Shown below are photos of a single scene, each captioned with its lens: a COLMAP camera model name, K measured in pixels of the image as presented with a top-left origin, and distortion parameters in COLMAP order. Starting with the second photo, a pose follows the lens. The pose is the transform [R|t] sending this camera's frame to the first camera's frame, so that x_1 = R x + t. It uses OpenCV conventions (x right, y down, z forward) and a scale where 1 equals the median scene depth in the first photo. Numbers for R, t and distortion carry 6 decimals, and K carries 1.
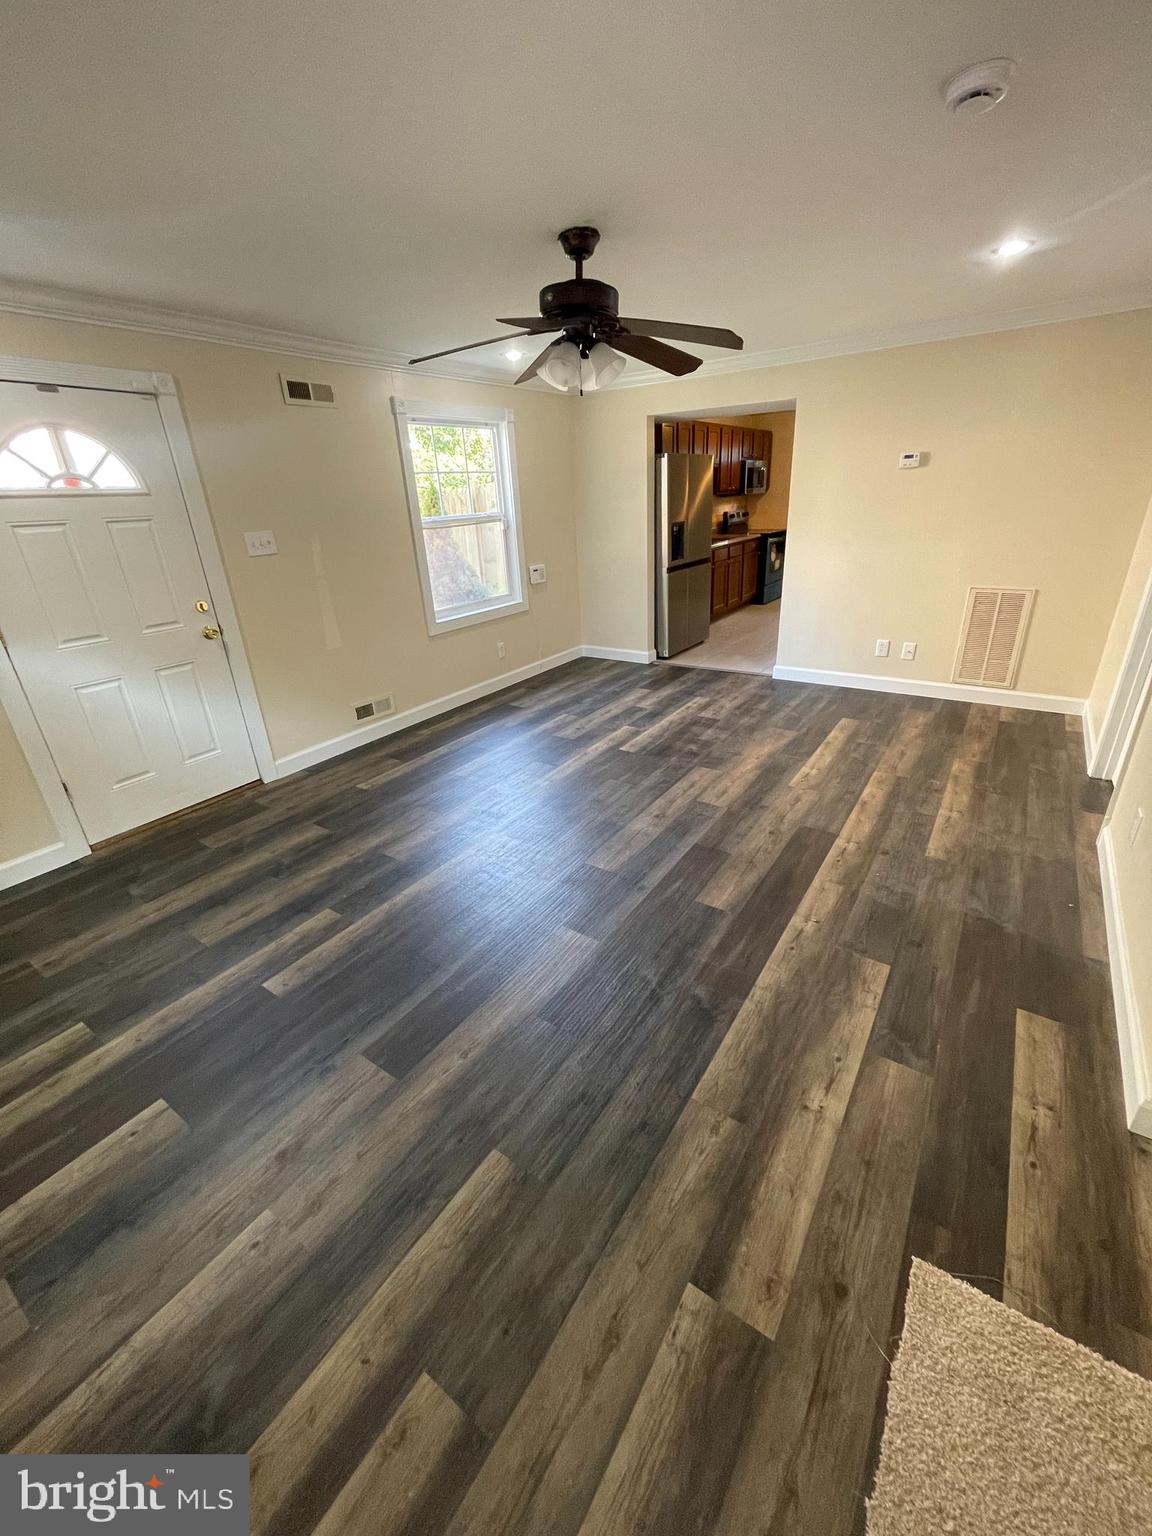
lens RADIAL K [[617.5, 0, 580.5], [0, 617.5, 774.3], [0, 0, 1]] dist [-0.006984, 0.000861]
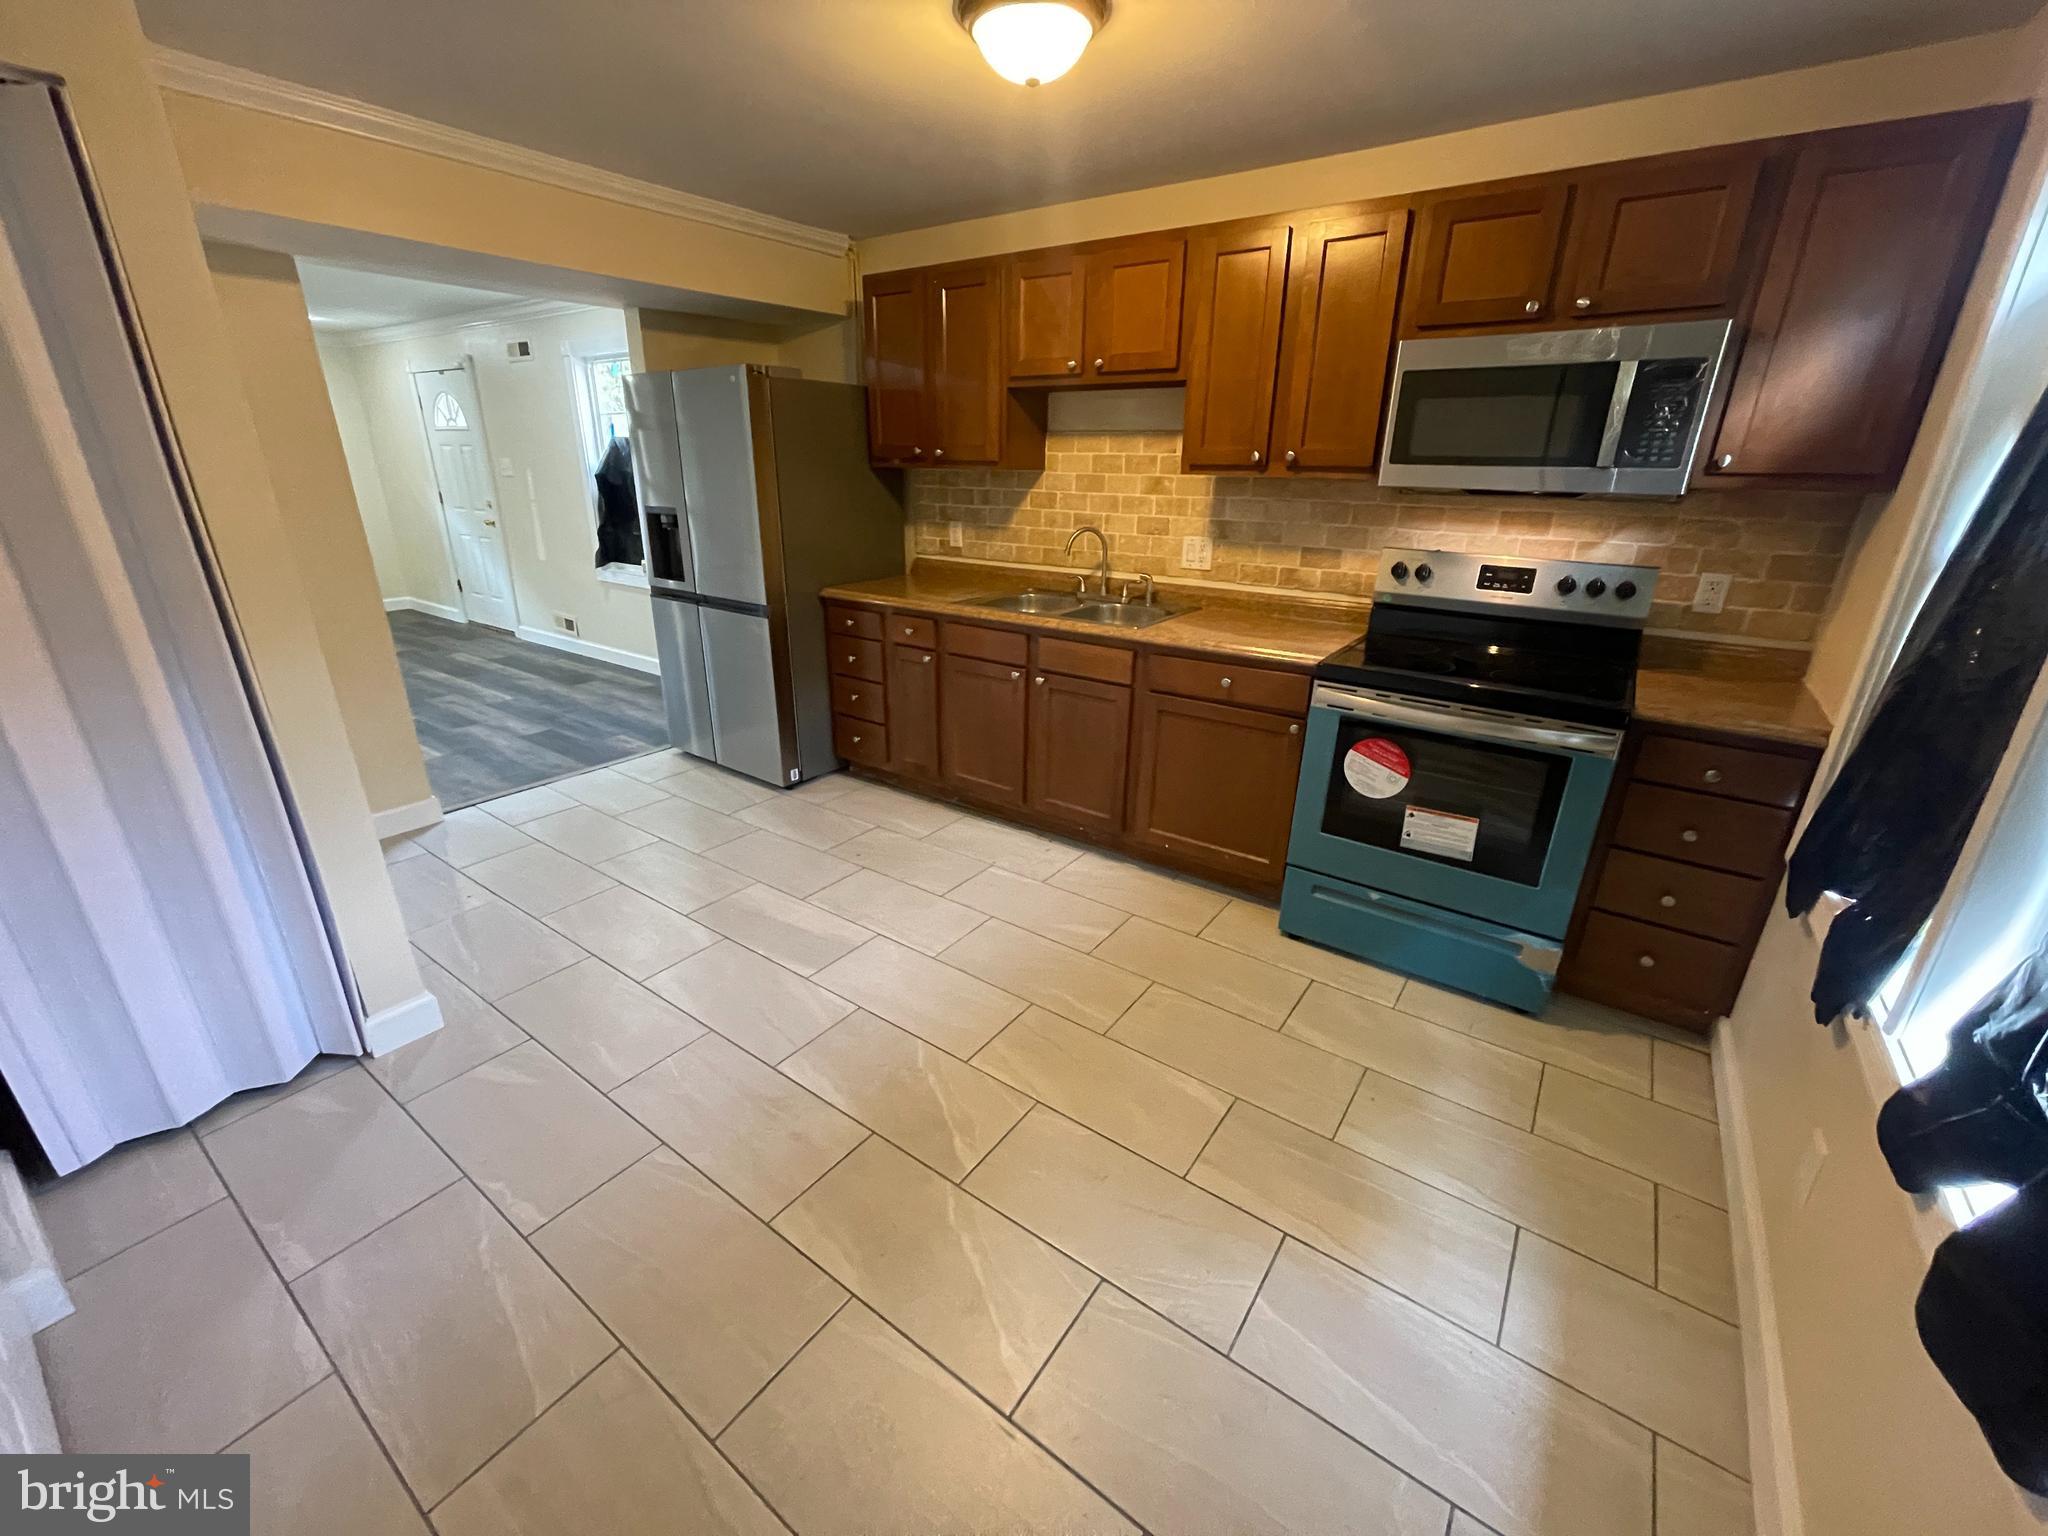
lens RADIAL K [[823.3, 0, 1028.6], [0, 823.3, 760.9], [0, 0, 1]] dist [-0.006984, 0.000861]
pose [[-0.032149, 0.392958, -0.918994, 0.936066], [-0.412058, 0.832482, 0.370381, -0.672780], [0.910590, 0.390586, 0.135158, 1.391150]]
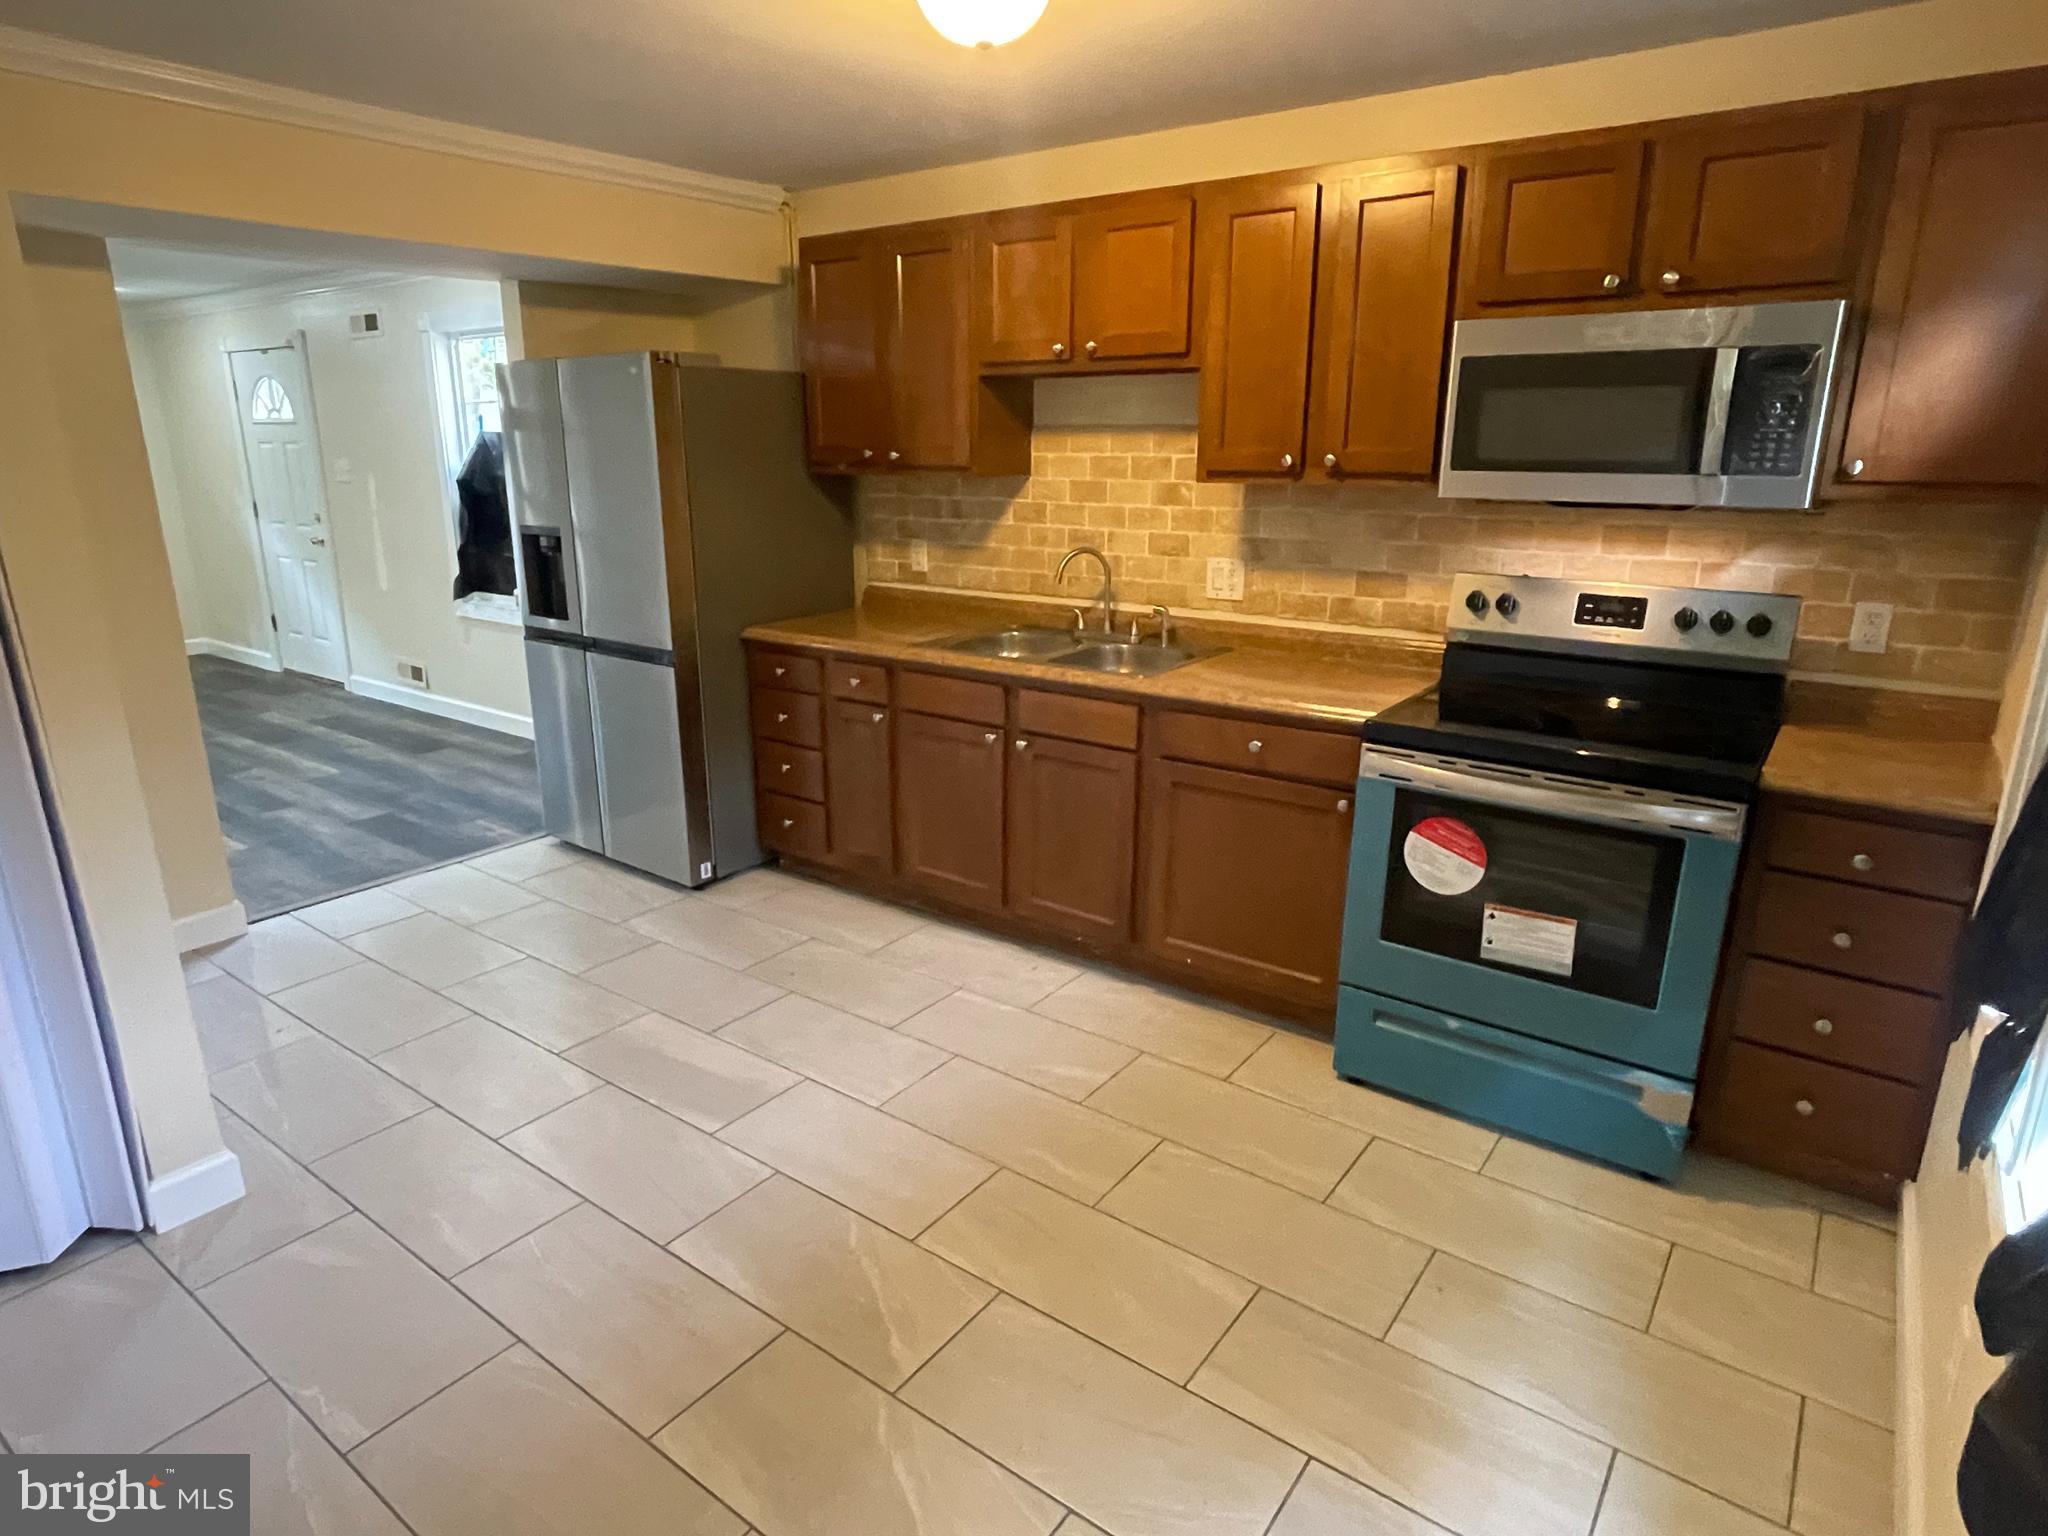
lens RADIAL K [[1150.7, 0, 1021.0], [0, 1150.7, 762.5], [0, 0, 1]] dist [-0.001839, -0.006851]
pose [[-0.048957, 0.320654, -0.945930, 0.975779], [-0.398865, 0.861995, 0.312844, -0.696258], [0.915702, 0.392615, 0.085697, 1.404930]]
